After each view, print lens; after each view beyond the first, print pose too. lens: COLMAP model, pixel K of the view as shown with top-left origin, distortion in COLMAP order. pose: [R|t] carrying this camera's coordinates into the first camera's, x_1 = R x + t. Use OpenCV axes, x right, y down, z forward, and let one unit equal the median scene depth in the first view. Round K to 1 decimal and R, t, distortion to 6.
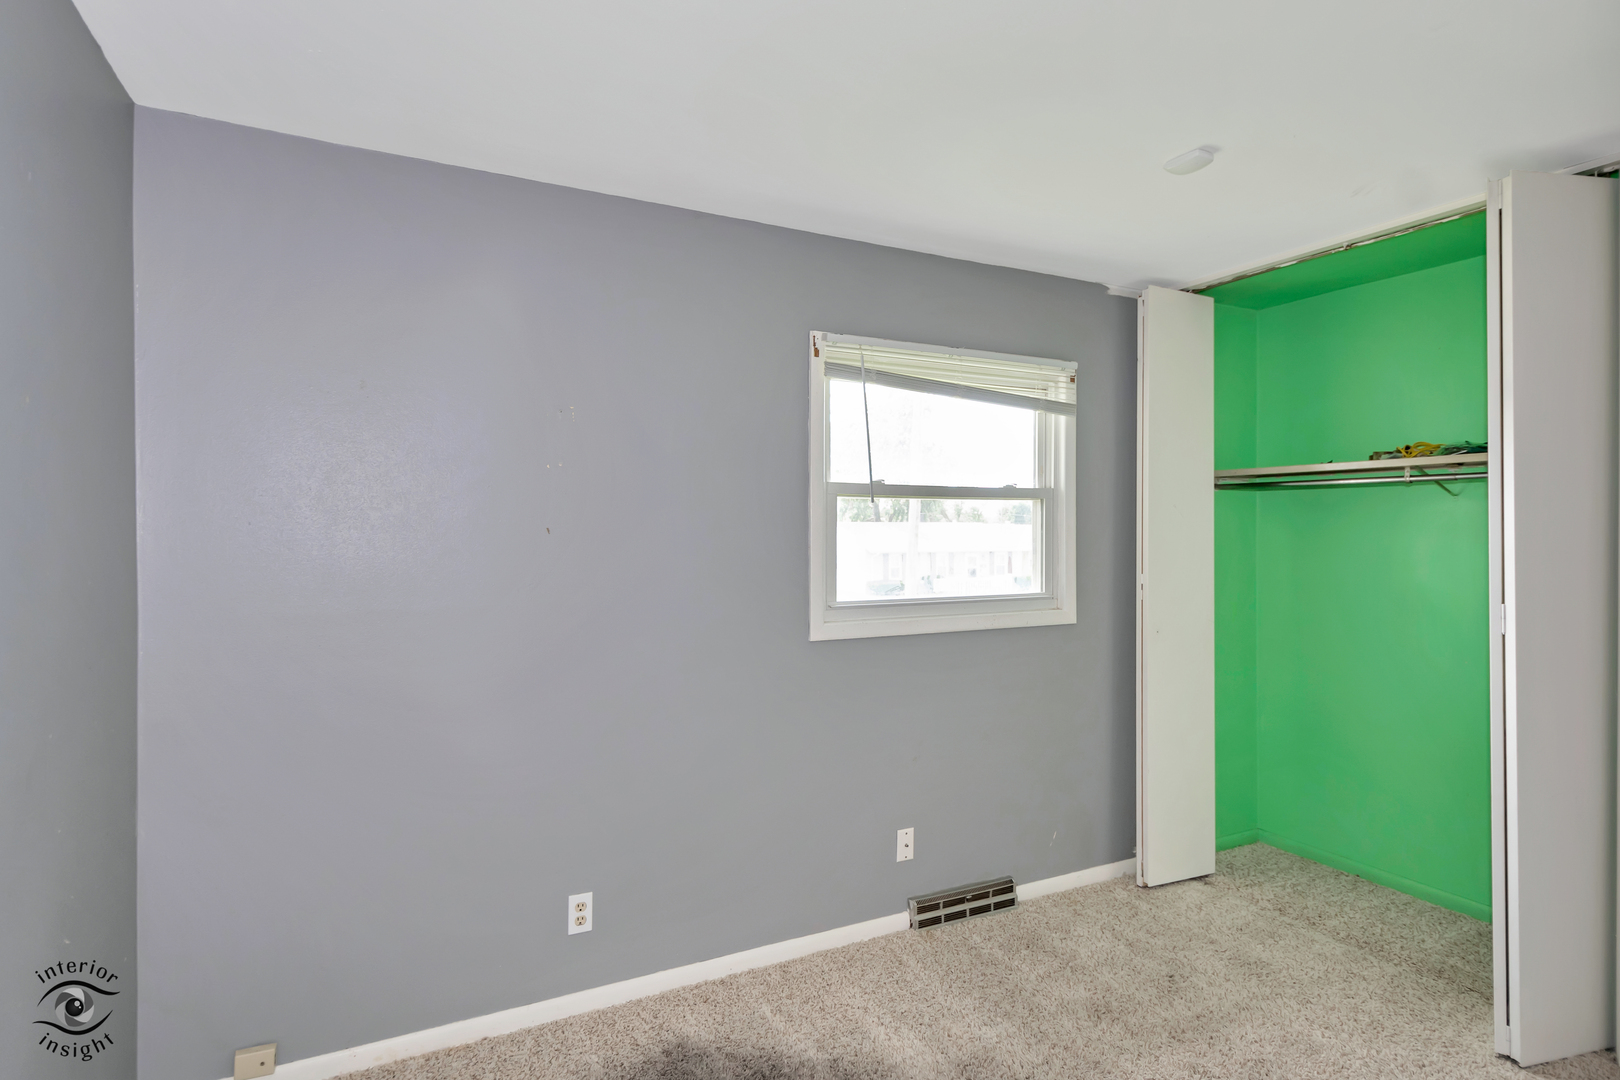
lens RADIAL K [[863.4, 0, 797.8], [0, 863.4, 541.4], [0, 0, 1]] dist [0.013768, -0.002955]
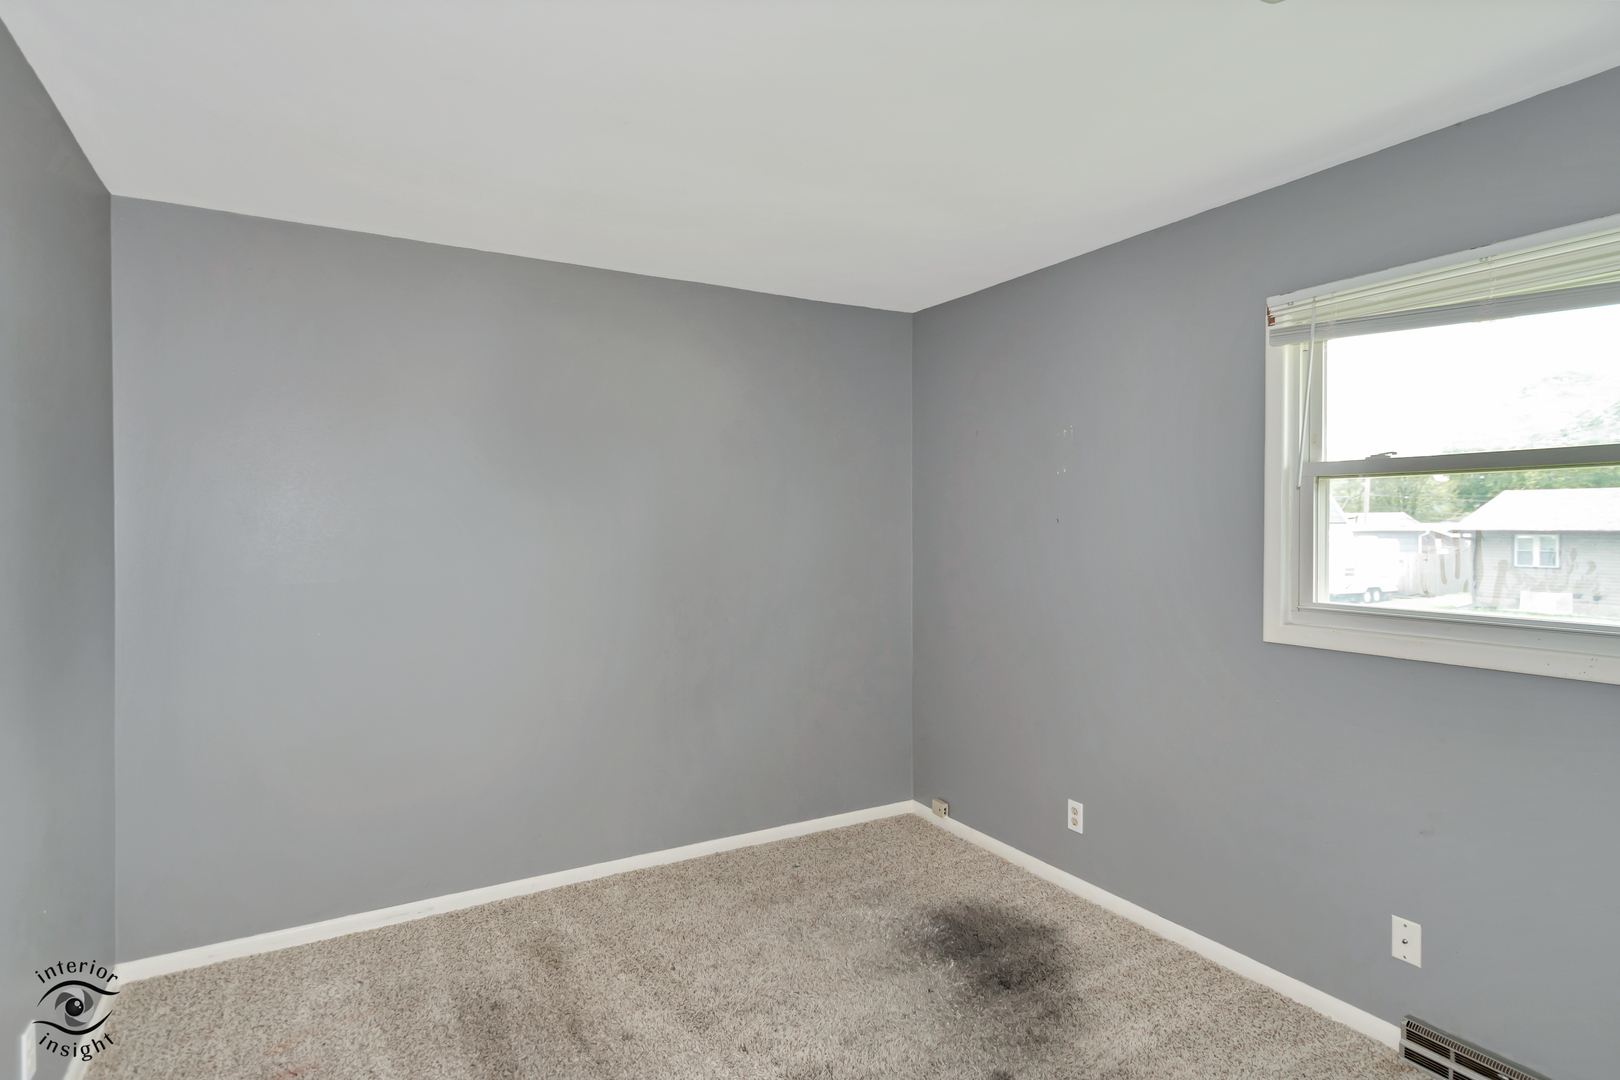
lens RADIAL K [[863.4, 0, 808.9], [0, 863.4, 532.1], [0, 0, 1]] dist [0.013768, -0.002955]
pose [[0.048632, 0.013818, -0.998721, 0.901005], [-0.009077, 0.999869, 0.013391, -0.006485], [0.998776, 0.008414, 0.048751, 0.478896]]
